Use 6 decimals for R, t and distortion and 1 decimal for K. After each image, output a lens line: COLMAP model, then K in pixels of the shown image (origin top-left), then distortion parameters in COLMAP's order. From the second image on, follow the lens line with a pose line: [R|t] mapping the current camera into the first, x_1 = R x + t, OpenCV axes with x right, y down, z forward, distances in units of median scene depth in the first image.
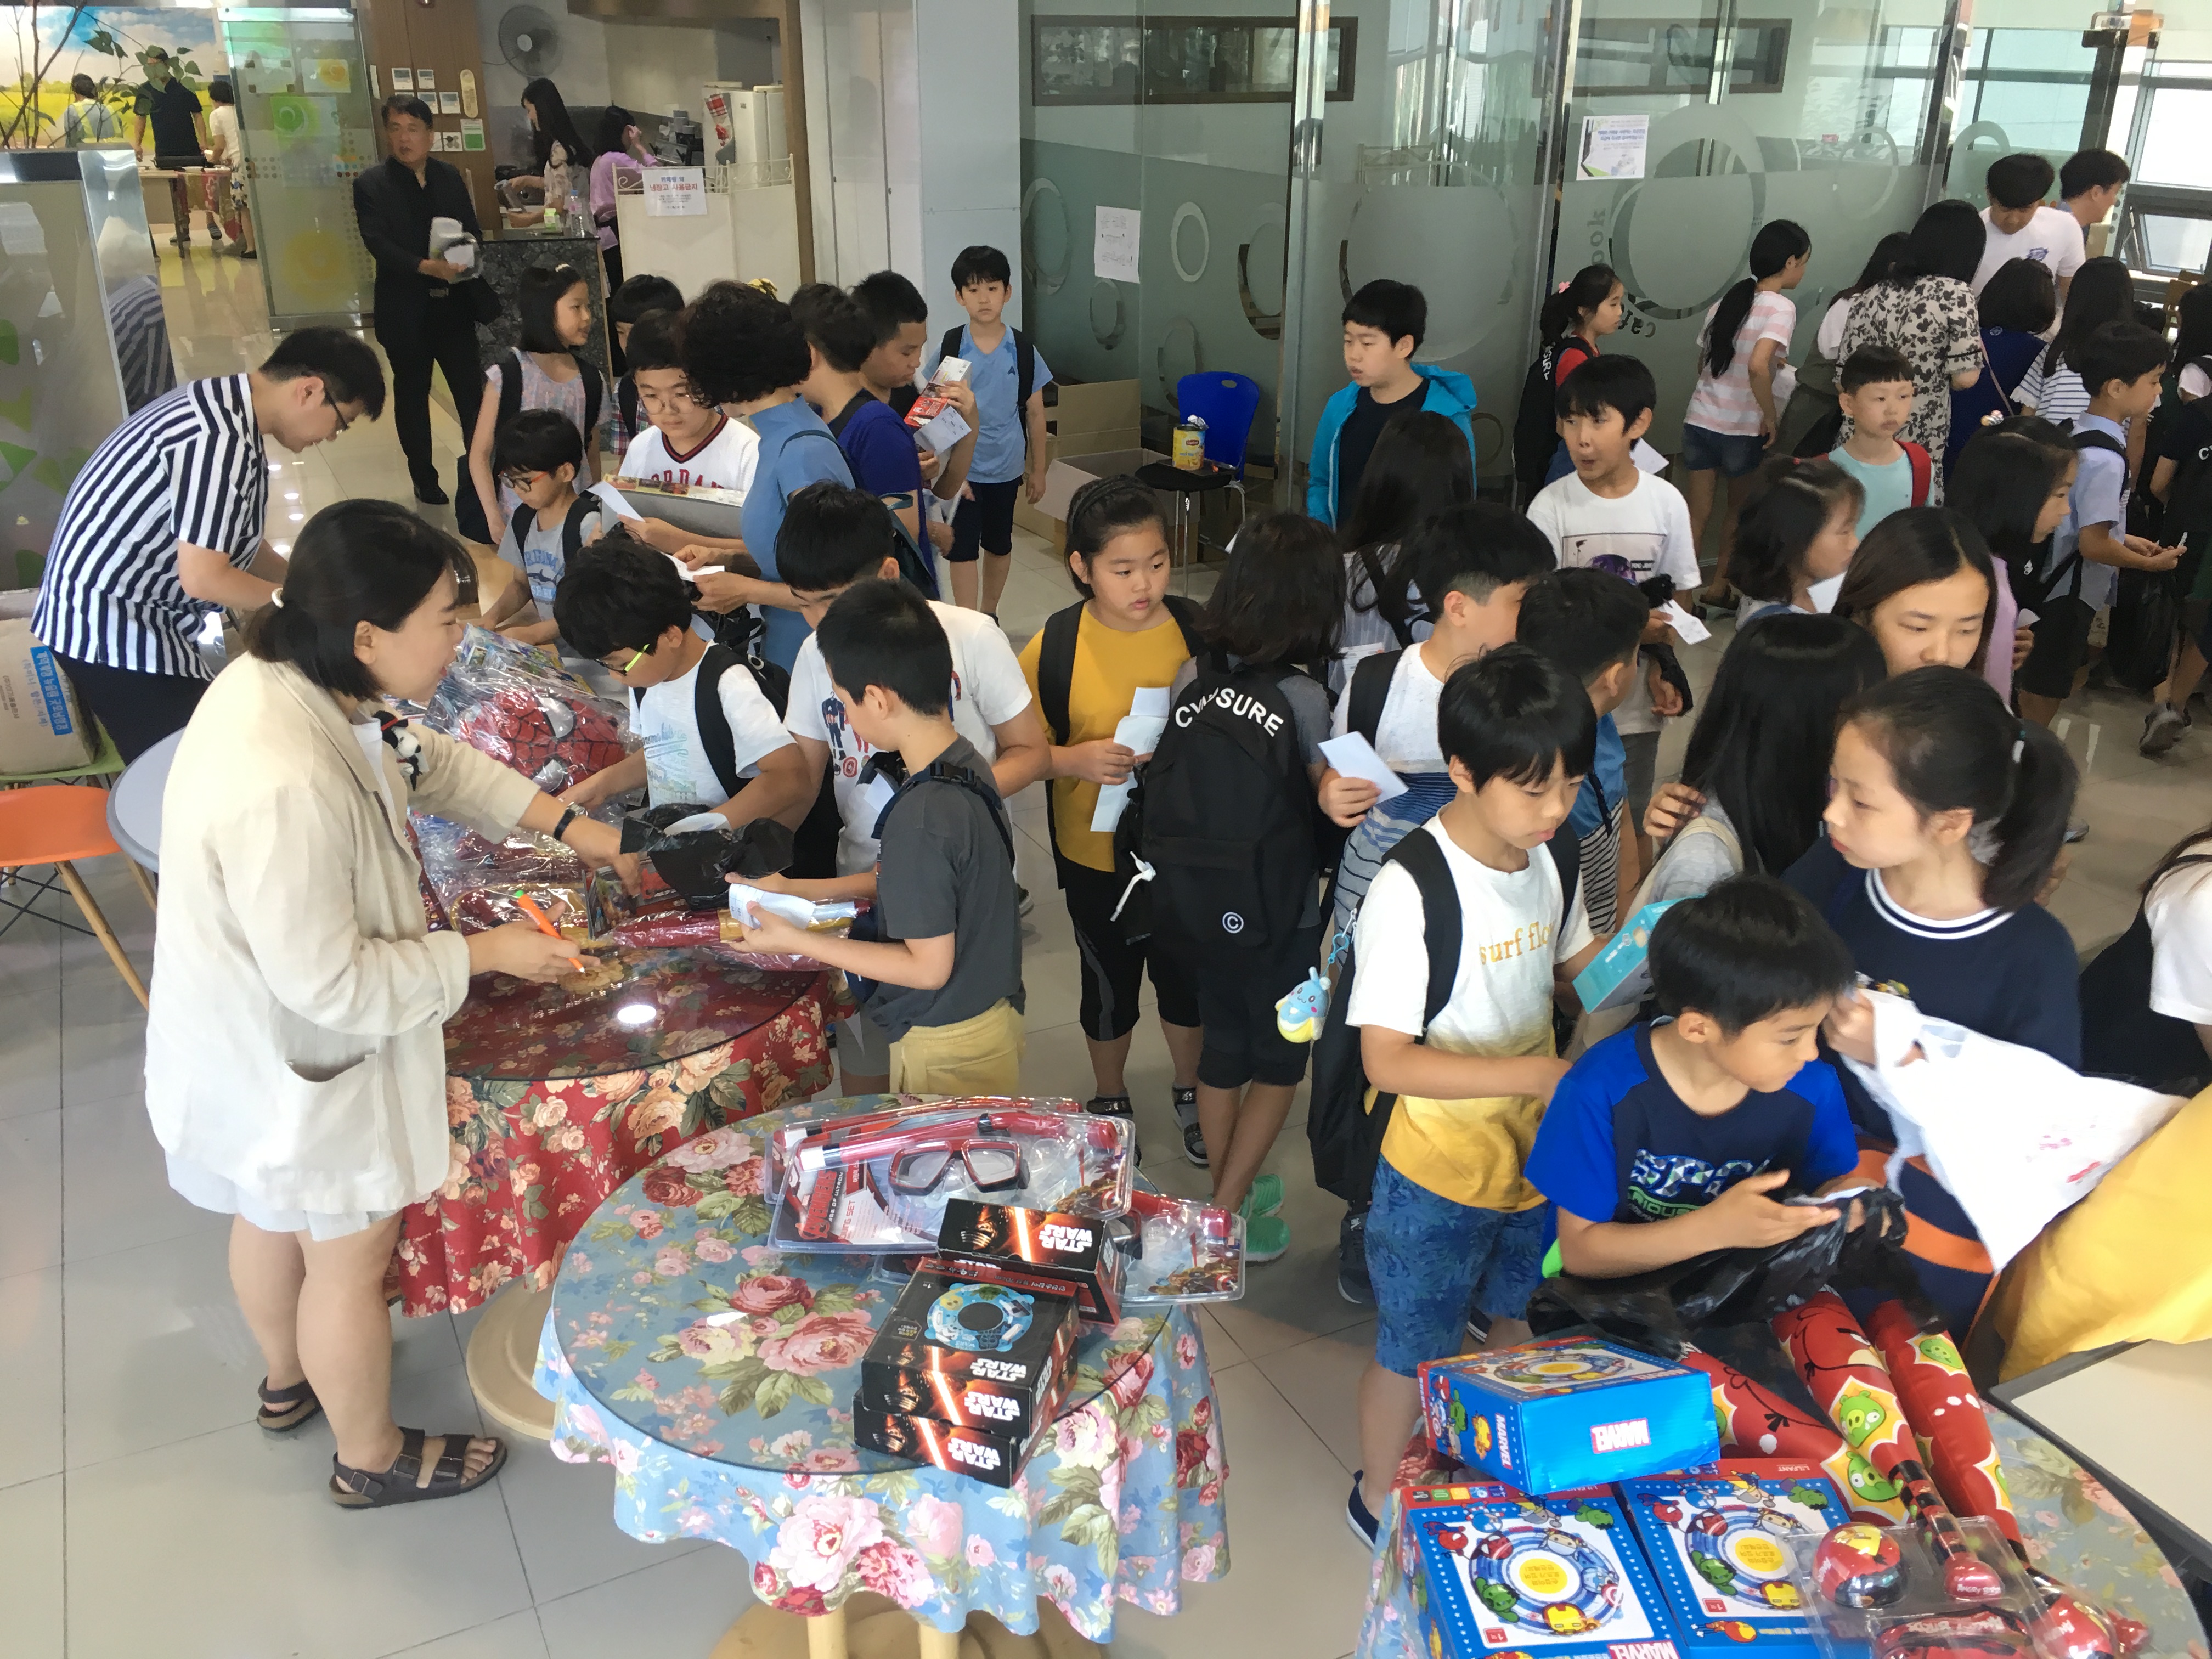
lens RADIAL K [[1869.0, 0, 1106.0], [0, 1869.0, 829.5], [0, 0, 1]] dist [0.075231, -0.129061]
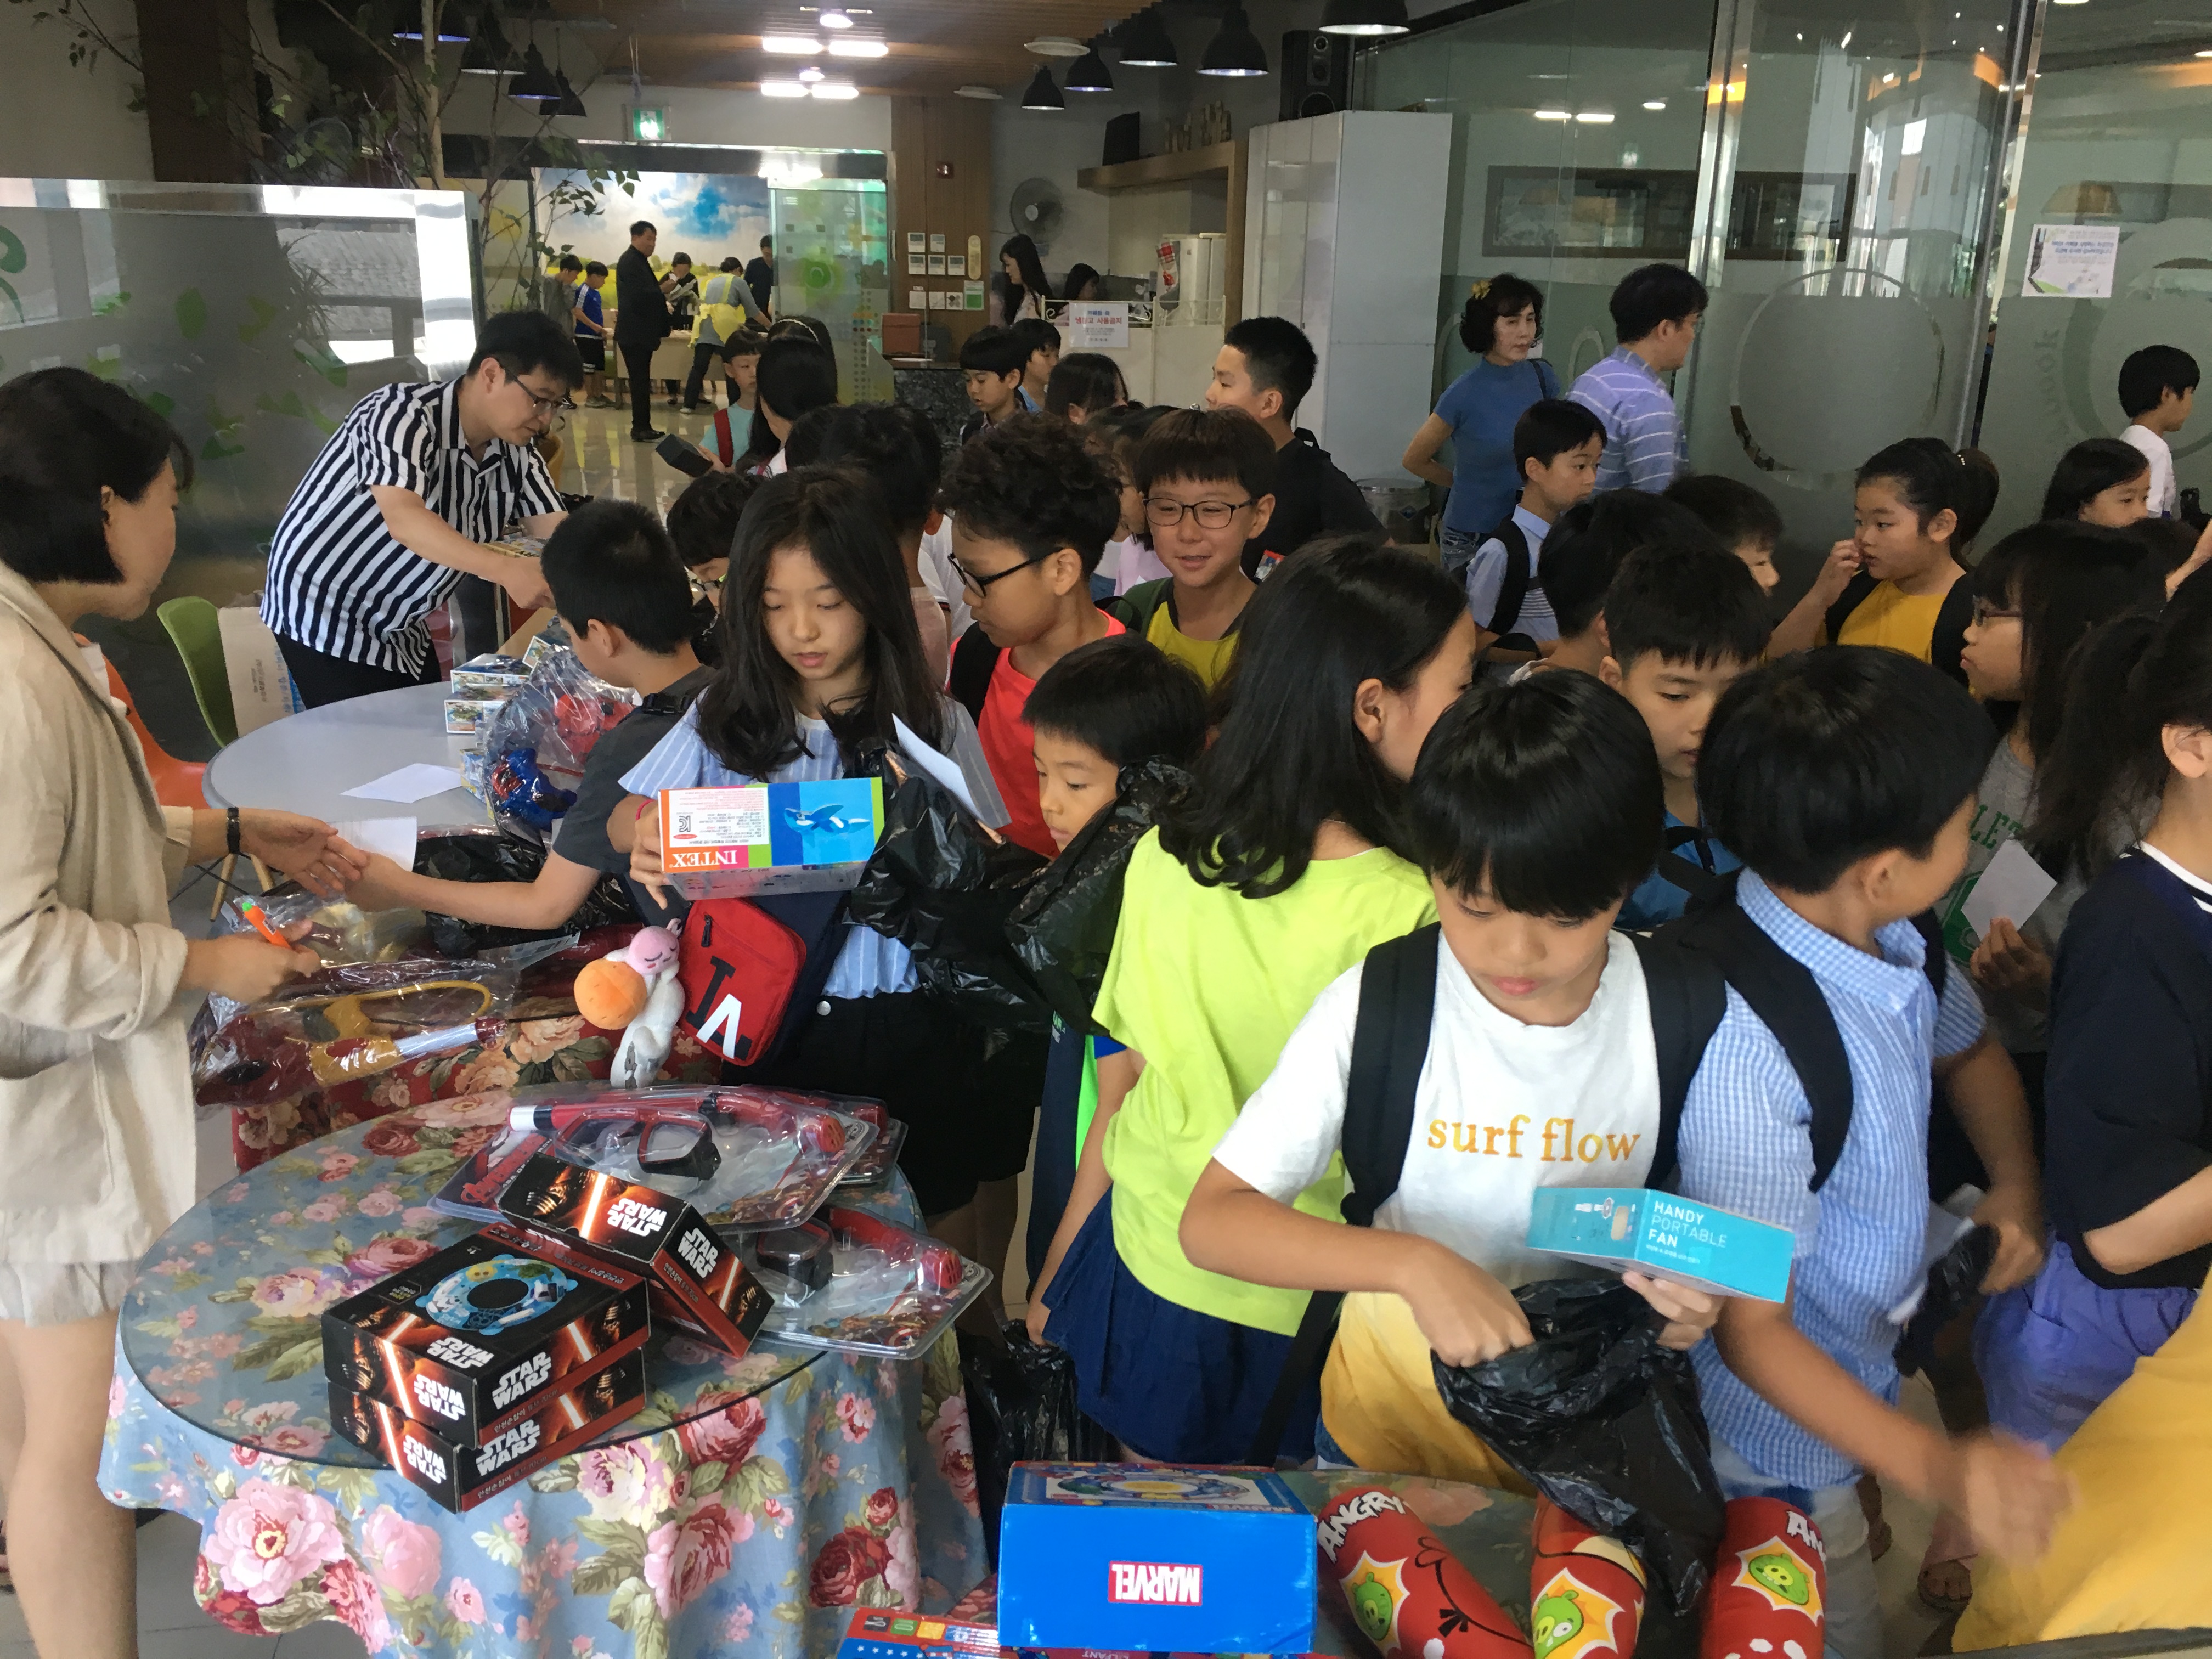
lens RADIAL K [[1869.0, 0, 1106.0], [0, 1869.0, 829.5], [0, 0, 1]] dist [0.075231, -0.129061]
pose [[0.957005, 0.095337, -0.273957, 0.368064], [-0.124239, 0.988151, -0.090126, 0.105504], [0.262118, 0.120288, 0.957510, 0.283765]]
